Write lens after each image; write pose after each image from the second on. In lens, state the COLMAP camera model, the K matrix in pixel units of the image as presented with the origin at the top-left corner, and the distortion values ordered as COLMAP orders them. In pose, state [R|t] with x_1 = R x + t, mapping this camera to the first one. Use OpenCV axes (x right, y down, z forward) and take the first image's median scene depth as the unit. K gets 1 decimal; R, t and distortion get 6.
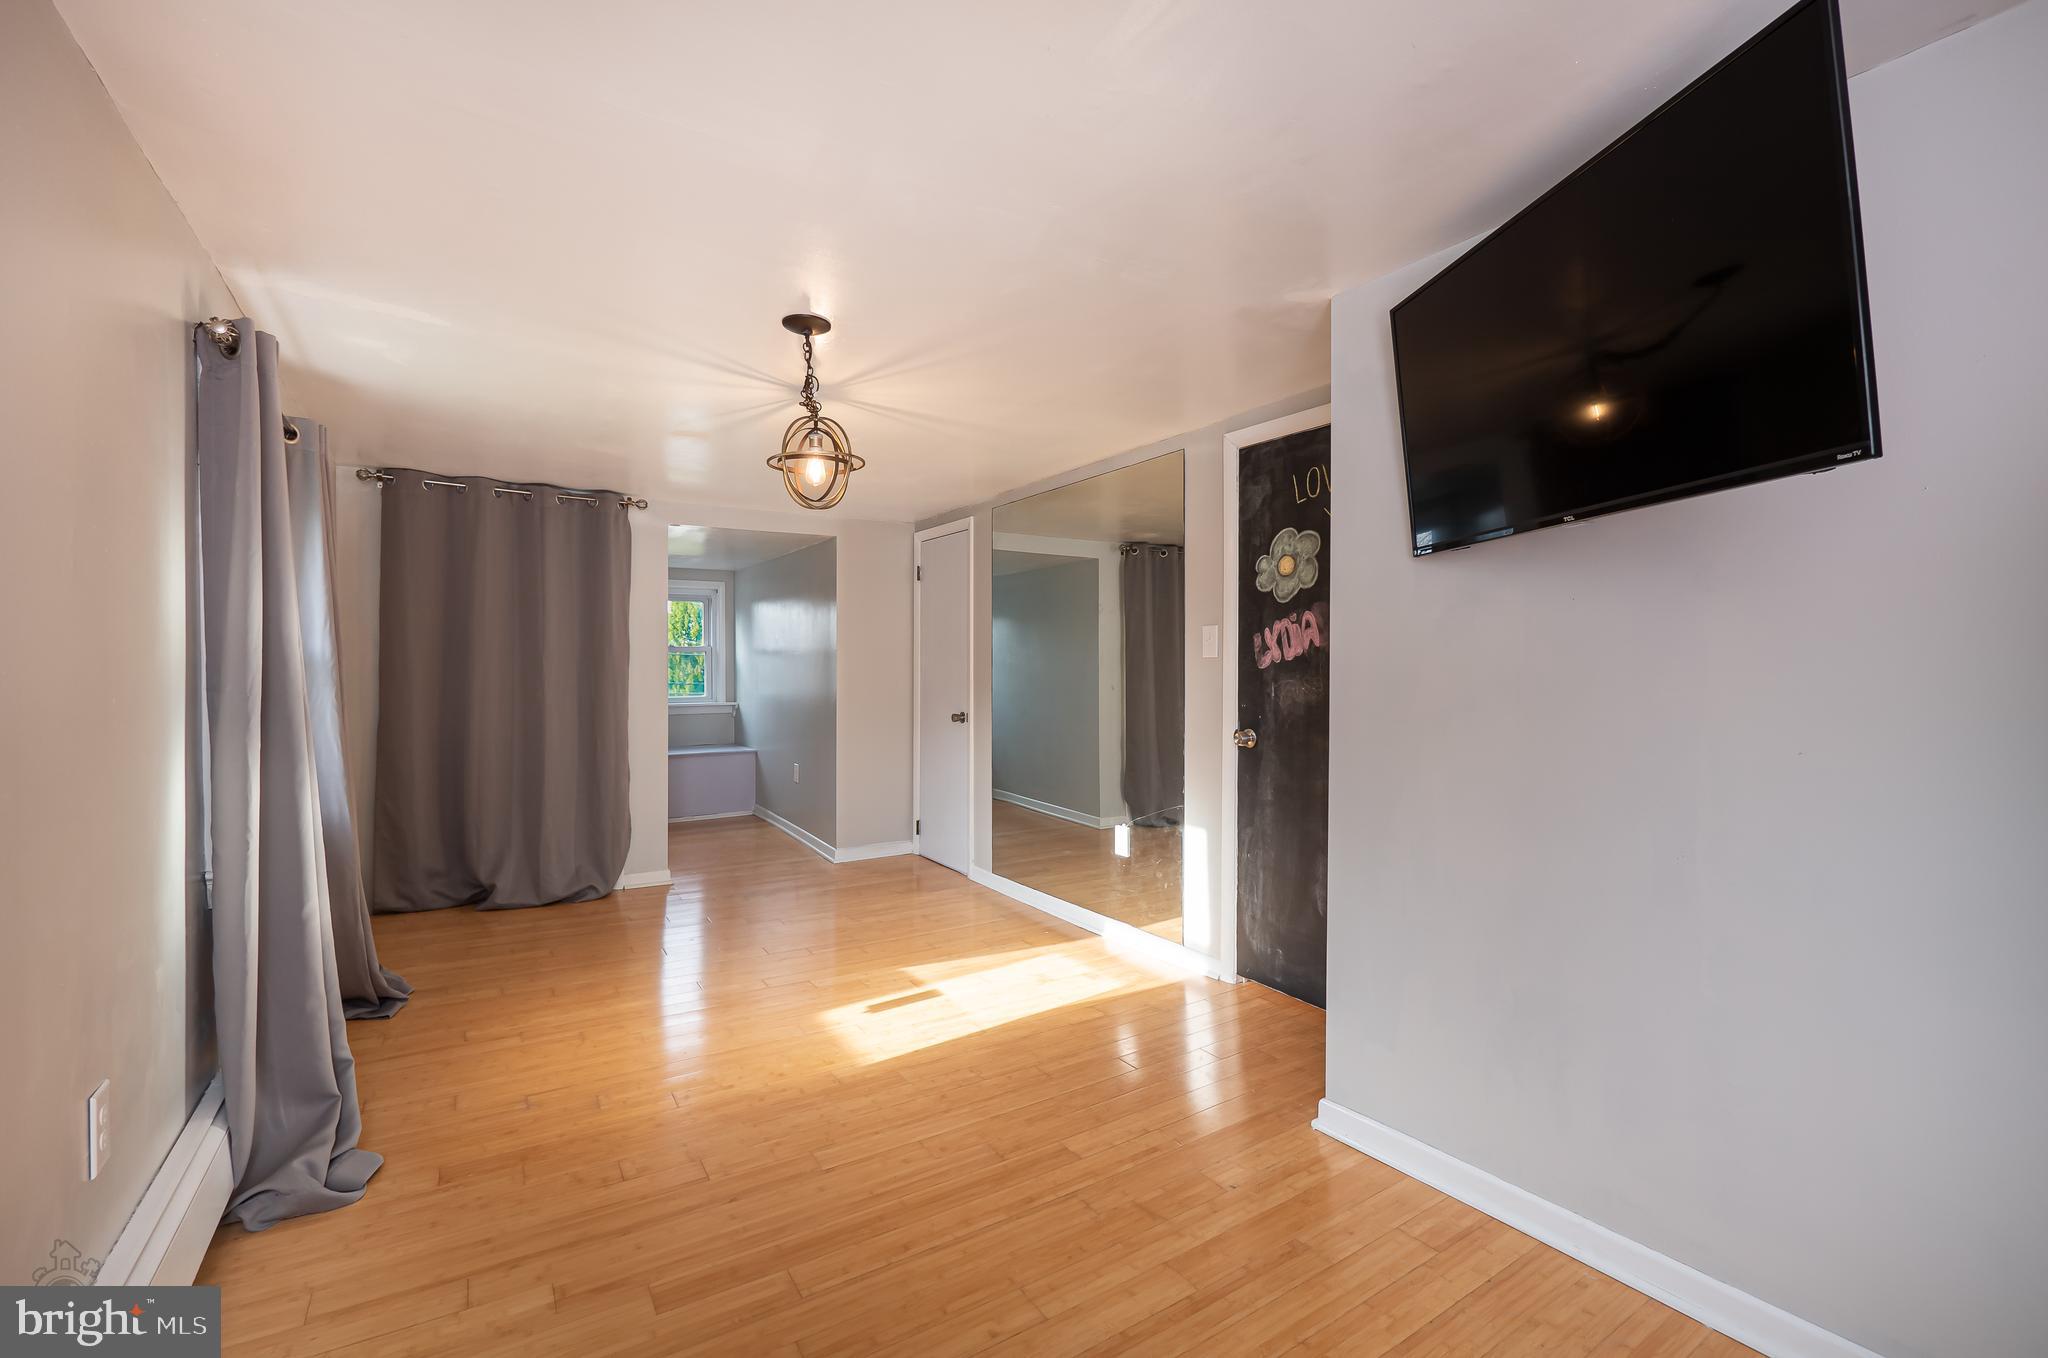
lens RADIAL K [[879.2, 0, 1033.8], [0, 879.2, 663.4], [0, 0, 1]] dist [-0.000874, -0.000547]
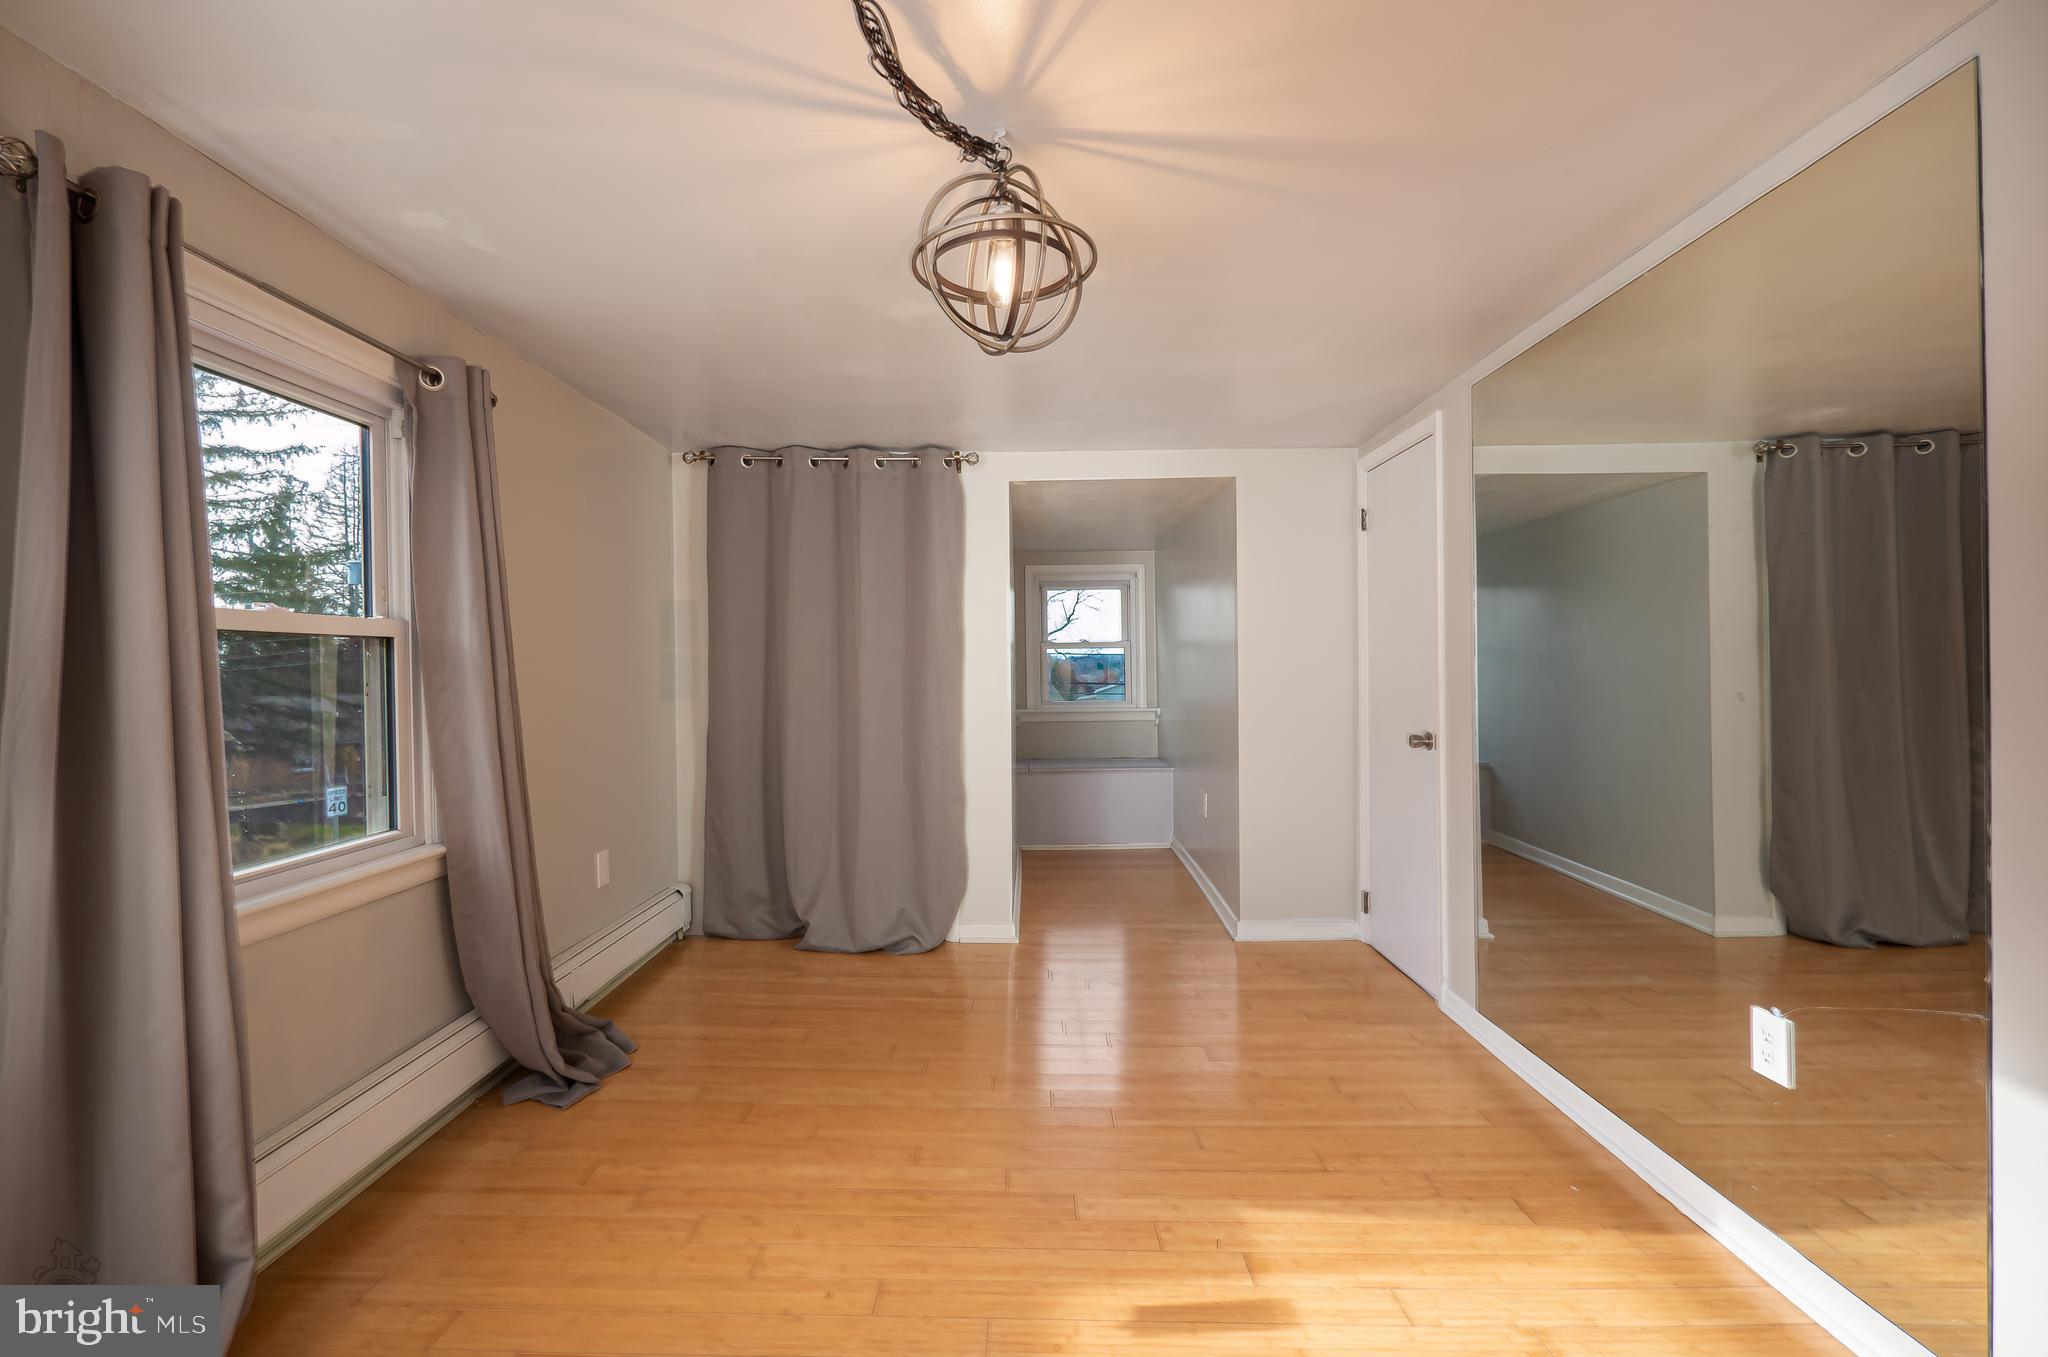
lens RADIAL K [[879.2, 0, 1033.8], [0, 879.2, 662.9], [0, 0, 1]] dist [-0.000874, -0.000547]
pose [[0.829310, -0.011596, -0.558668, 0.040616], [0.010635, 0.999931, -0.004968, 0.008212], [0.558688, -0.001821, 0.829376, 0.394778]]
